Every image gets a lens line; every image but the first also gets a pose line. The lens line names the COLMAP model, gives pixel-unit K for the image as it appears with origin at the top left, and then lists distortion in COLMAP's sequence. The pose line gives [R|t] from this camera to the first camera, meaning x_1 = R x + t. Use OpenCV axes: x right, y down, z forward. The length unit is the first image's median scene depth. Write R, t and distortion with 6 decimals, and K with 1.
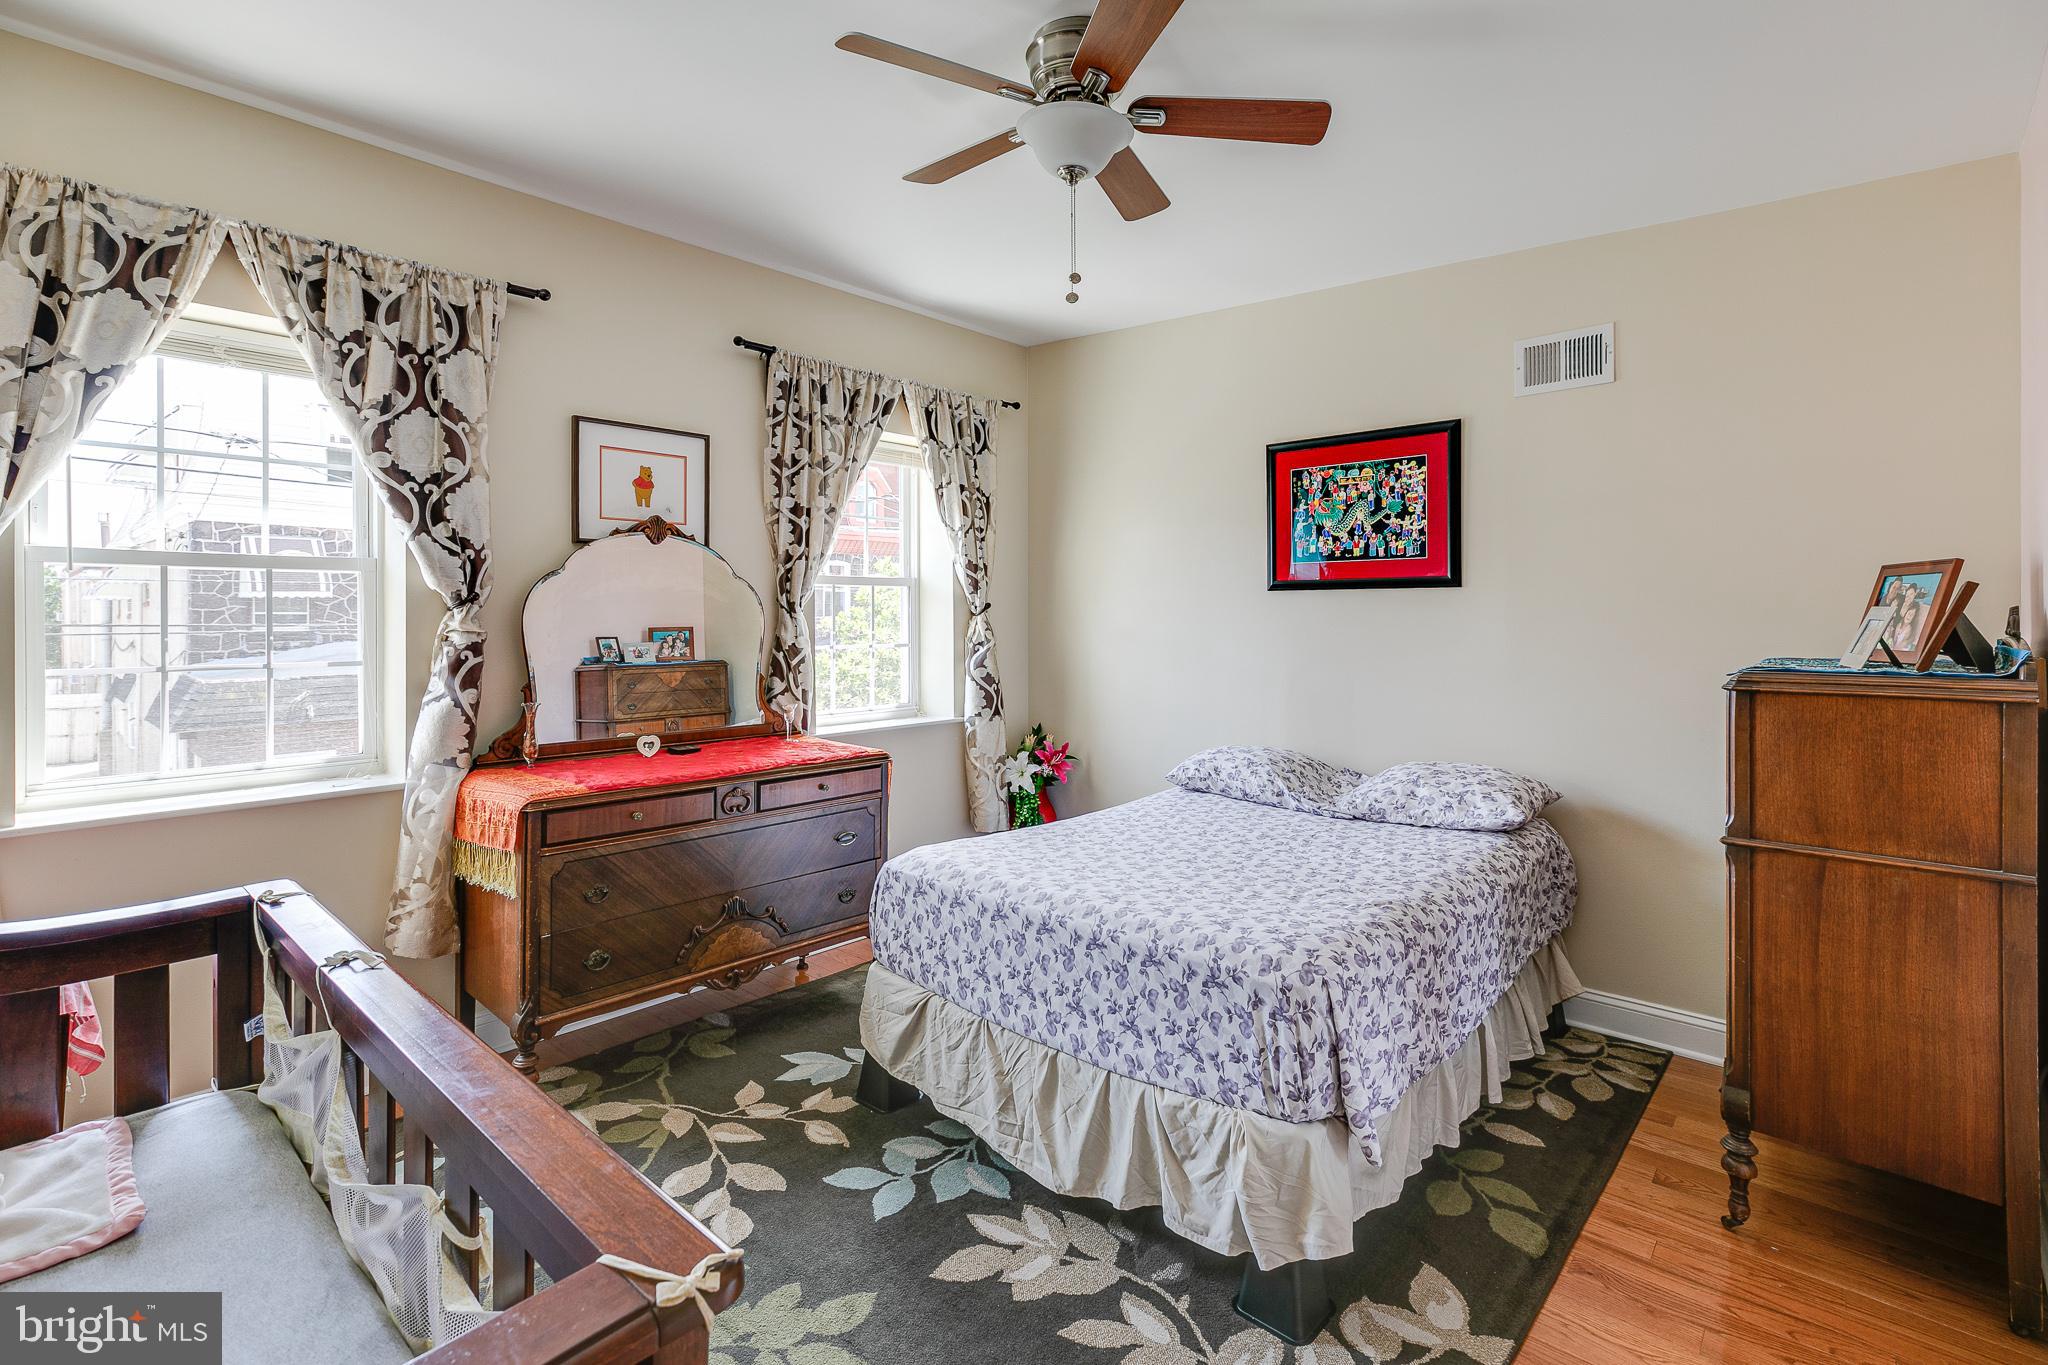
lens RADIAL K [[931.4, 0, 1024.8], [0, 931.4, 619.0], [0, 0, 1]] dist [0.001423, 0.000306]
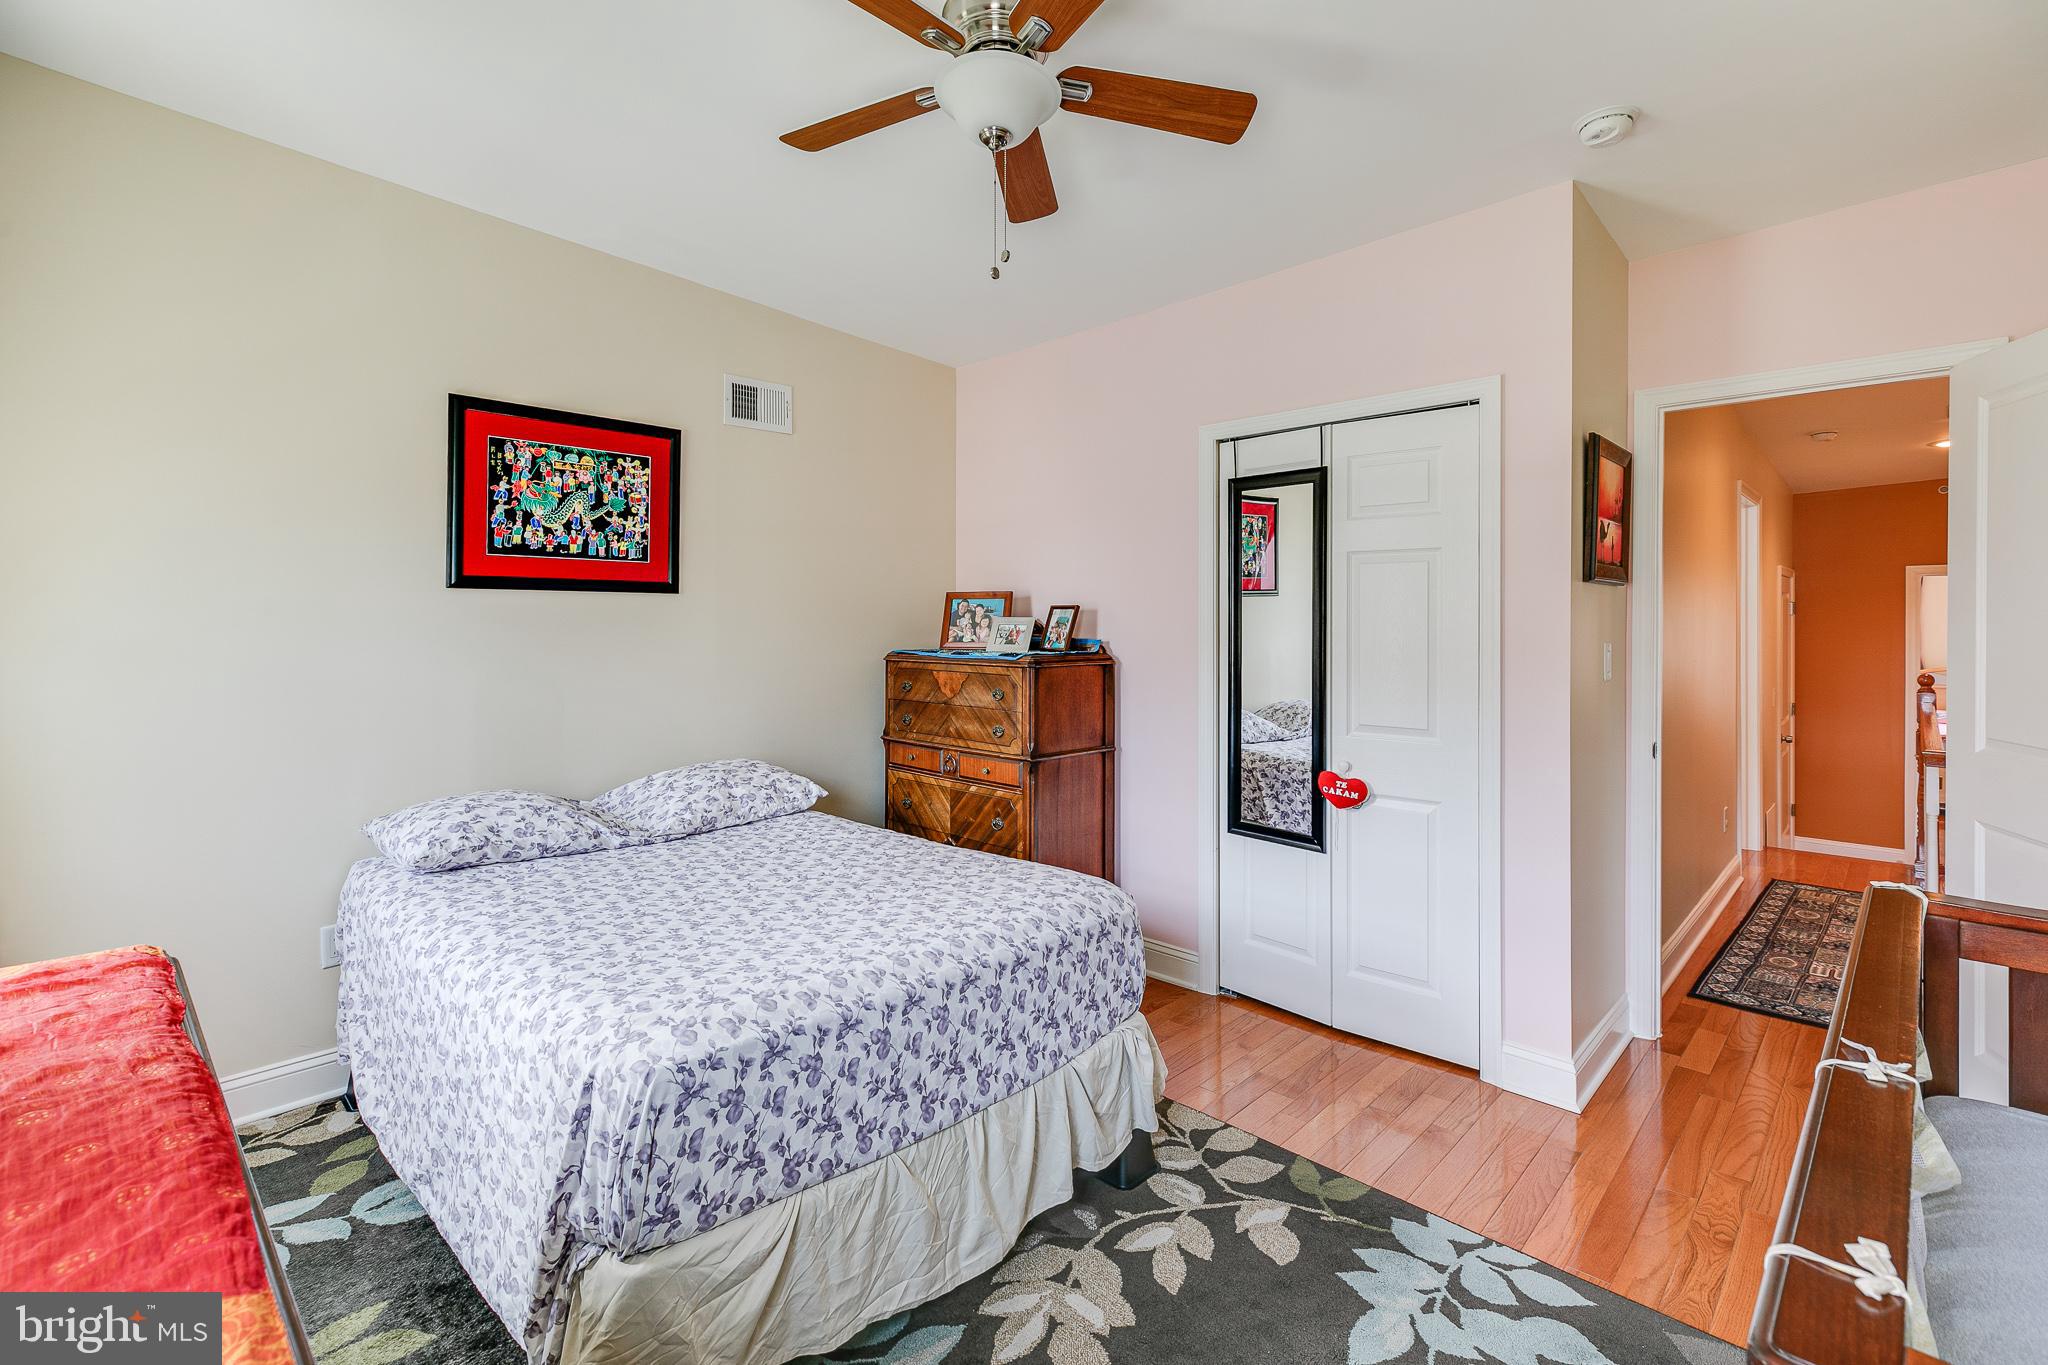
lens RADIAL K [[931.4, 0, 1007.3], [0, 931.4, 621.9], [0, 0, 1]] dist [0.001423, 0.000306]
pose [[0.047146, 0.003237, 0.998883, -0.518066], [0.001963, 0.999993, -0.003334, 0.000773], [-0.998886, 0.002118, 0.047139, 0.568174]]
